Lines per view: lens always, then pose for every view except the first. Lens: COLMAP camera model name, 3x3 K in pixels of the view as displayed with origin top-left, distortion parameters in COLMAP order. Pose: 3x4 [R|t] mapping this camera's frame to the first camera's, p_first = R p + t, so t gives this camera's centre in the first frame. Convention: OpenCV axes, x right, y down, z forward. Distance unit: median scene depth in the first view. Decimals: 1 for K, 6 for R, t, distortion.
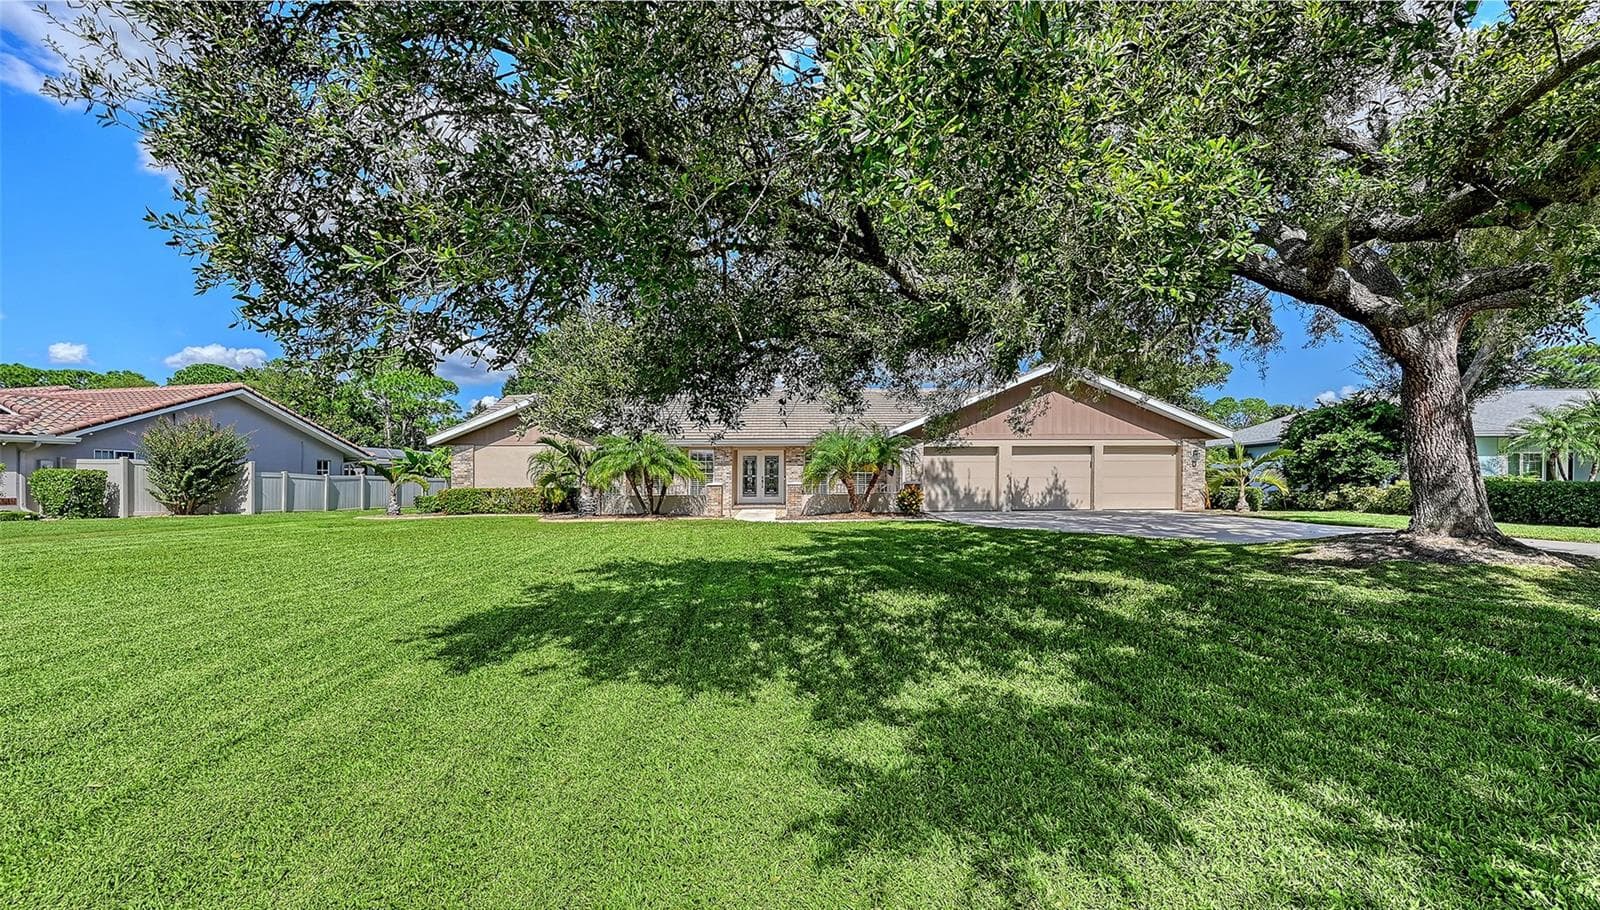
lens RADIAL K [[660.5, 0, 801.8], [0, 660.5, 456.5], [0, 0, 1]] dist [0.000911, 0.000111]
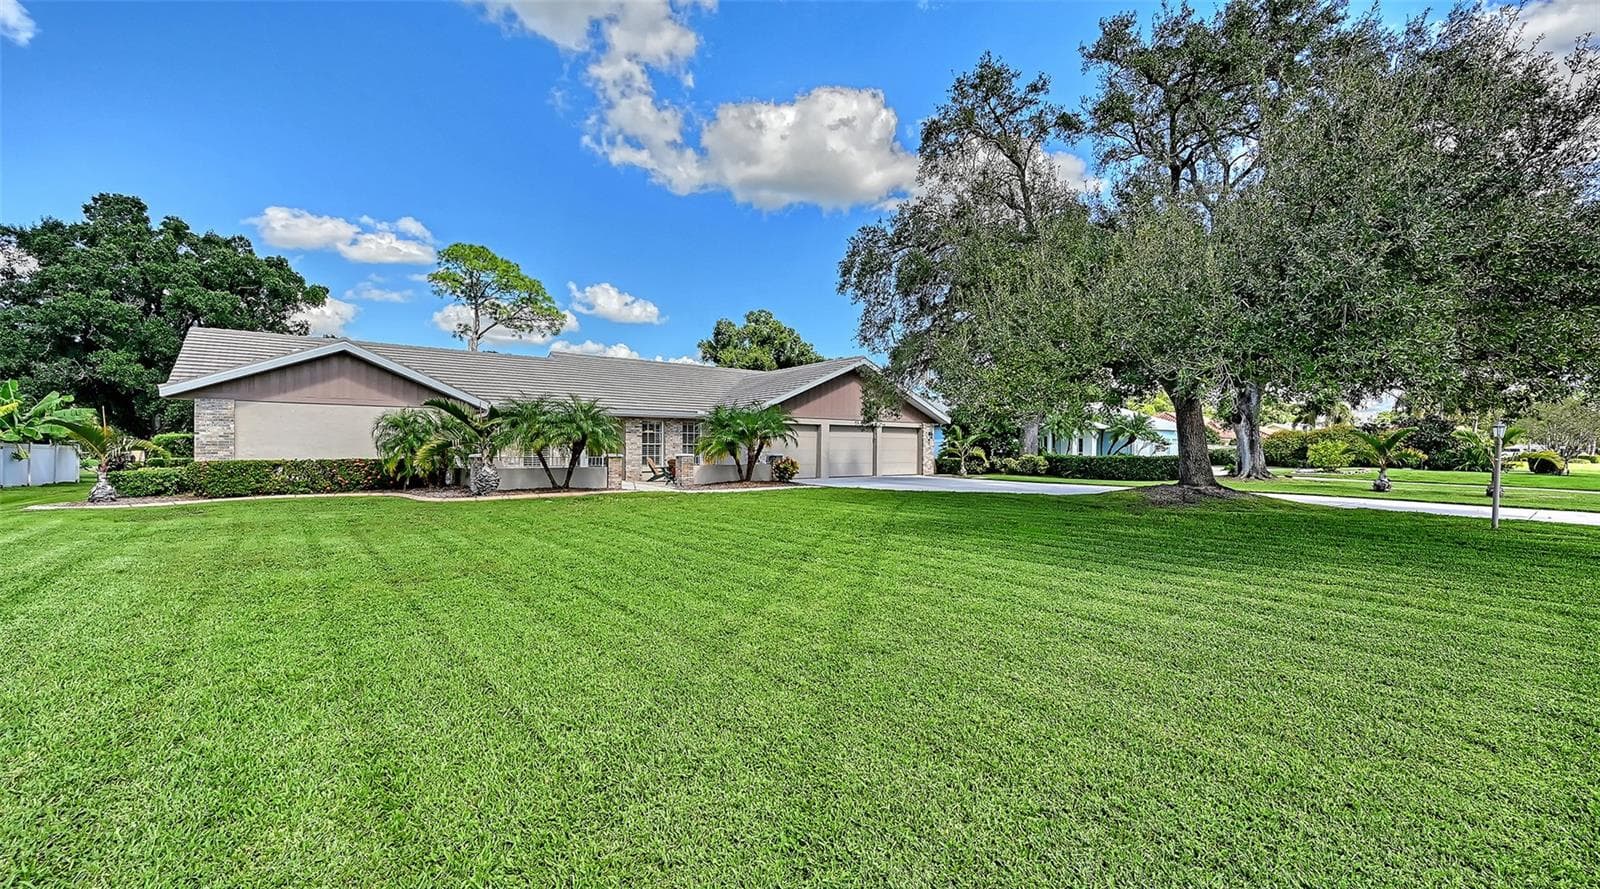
lens RADIAL K [[622.2, 0, 798.2], [0, 622.2, 443.1], [0, 0, 1]] dist [0.001330, 0.000094]
pose [[0.816107, 0.014449, 0.577720, -0.405863], [-0.030171, 0.999389, 0.017625, -0.002305], [-0.577113, -0.031814, 0.816045, 0.069279]]
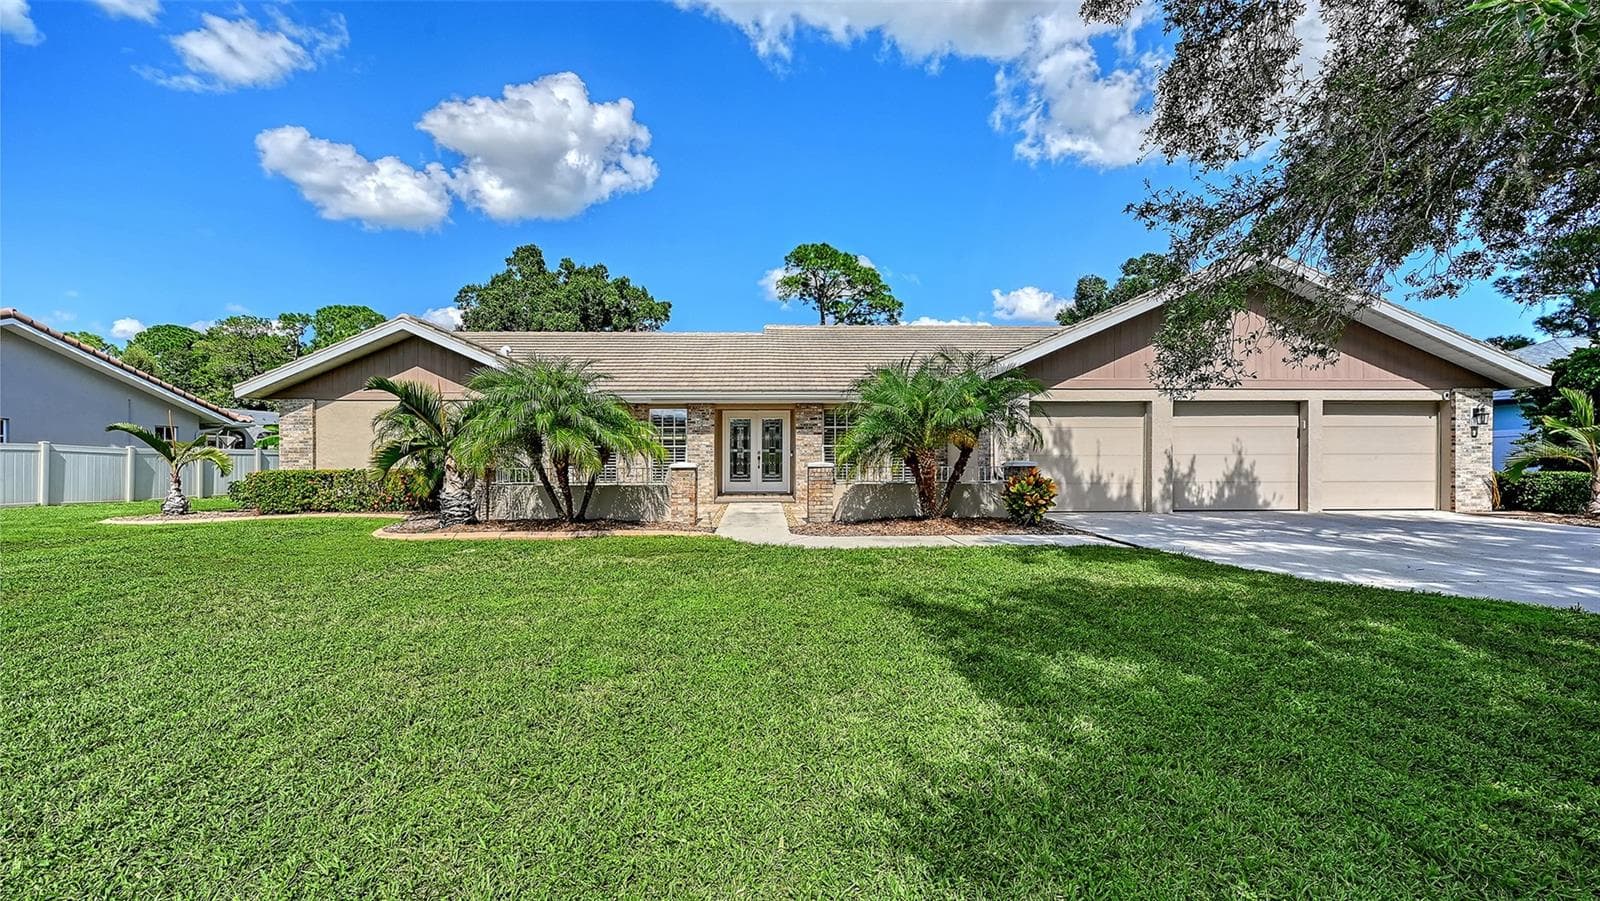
lens RADIAL K [[648.3, 0, 777.2], [0, 648.3, 456.7], [0, 0, 1]] dist [-0.000623, 0.000568]
pose [[0.999908, 0.003454, -0.013139, -0.037878], [-0.002822, 0.998853, 0.047791, 0.004483], [0.013289, -0.047749, 0.998771, 0.393016]]
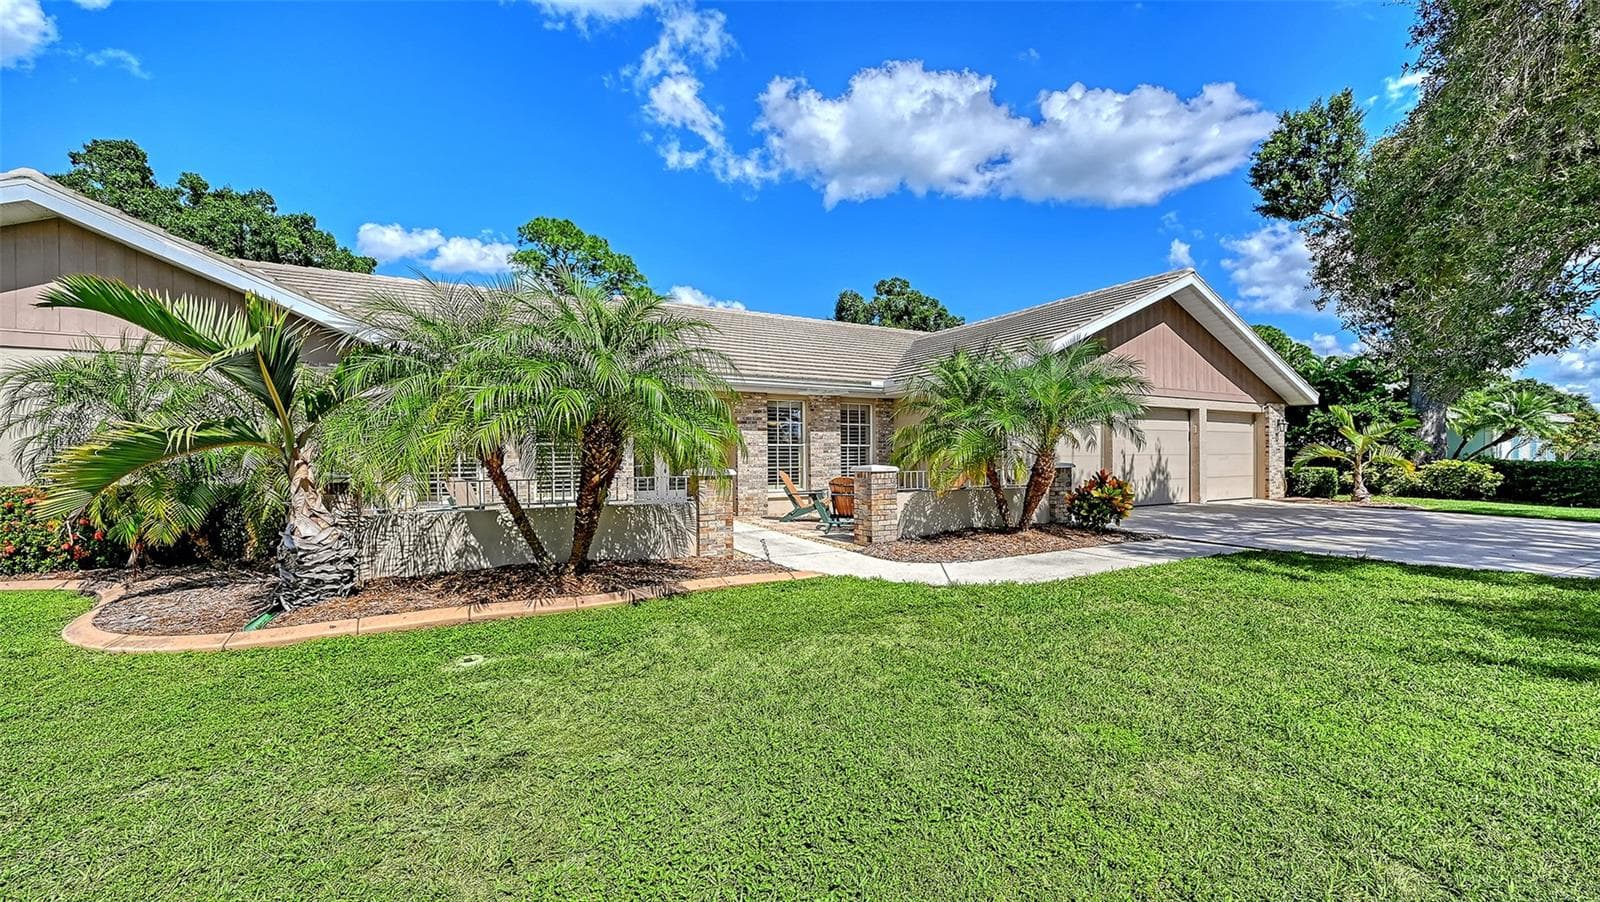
lens RADIAL K [[648.3, 0, 828.0], [0, 648.3, 458.6], [0, 0, 1]] dist [-0.000623, 0.000568]
pose [[0.878666, 0.000148, 0.477436, -0.231761], [-0.021734, 0.998976, 0.039690, 0.014580], [-0.476941, -0.045251, 0.877770, 0.574878]]
